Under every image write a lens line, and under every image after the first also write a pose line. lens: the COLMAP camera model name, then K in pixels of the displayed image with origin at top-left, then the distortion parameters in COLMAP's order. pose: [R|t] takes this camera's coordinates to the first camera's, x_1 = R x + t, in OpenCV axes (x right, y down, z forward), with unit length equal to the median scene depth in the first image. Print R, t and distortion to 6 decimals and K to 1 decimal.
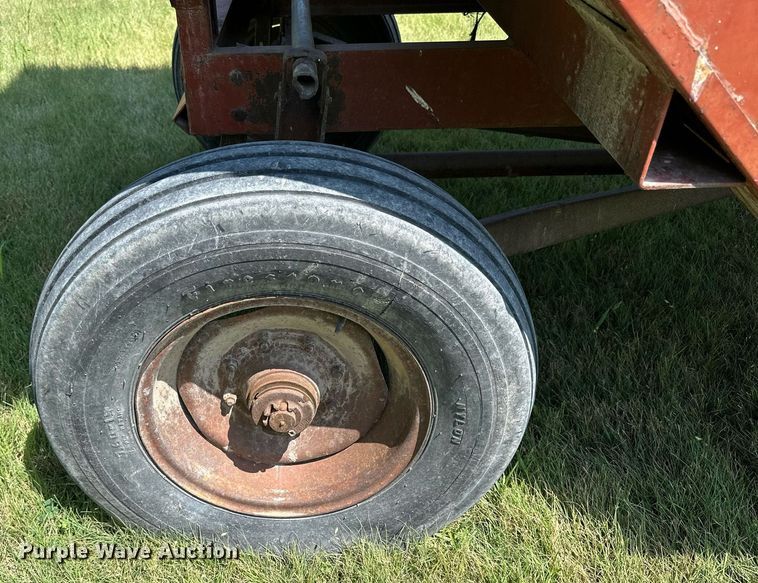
lens RADIAL K [[583.0, 0, 379.0], [0, 583.0, 291.5], [0, 0, 1]] dist [0.000036, 0.000069]
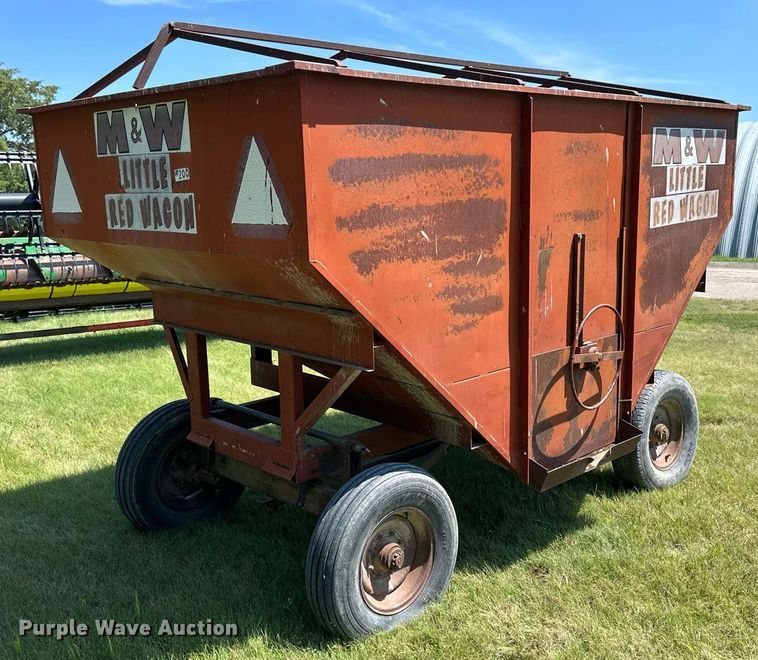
lens RADIAL K [[904.9, 0, 379.0], [0, 904.9, 330.0], [0, 0, 1]] dist [0.128362, -0.590811]
pose [[0.726617, -0.129193, 0.674786, -3.174144], [0.413024, 0.867011, -0.278753, 0.459499], [-0.549034, 0.481250, 0.683345, -2.583038]]
